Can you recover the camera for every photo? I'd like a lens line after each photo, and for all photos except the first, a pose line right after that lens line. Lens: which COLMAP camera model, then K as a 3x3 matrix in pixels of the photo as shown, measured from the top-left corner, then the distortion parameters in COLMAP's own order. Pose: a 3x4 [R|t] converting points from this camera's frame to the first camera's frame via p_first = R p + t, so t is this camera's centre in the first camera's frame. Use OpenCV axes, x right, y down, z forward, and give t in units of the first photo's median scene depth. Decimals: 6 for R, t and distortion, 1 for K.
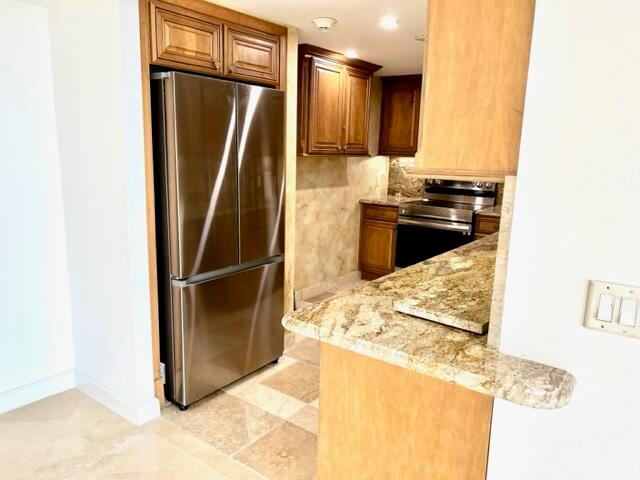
lens RADIAL K [[481.0, 0, 320.0], [0, 481.0, 240.0], [0, 0, 1]] dist [0.002021, 0.000441]
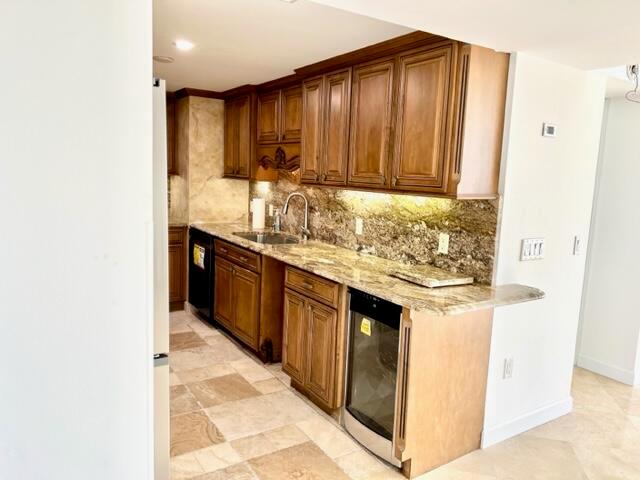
lens RADIAL K [[481.0, 0, 320.0], [0, 481.0, 240.0], [0, 0, 1]] dist [0.002021, 0.000441]
pose [[0.346741, -0.144985, 0.926688, -1.370203], [0.147125, 0.984158, 0.098926, -0.204737], [-0.926350, 0.102037, 0.362579, 0.781615]]
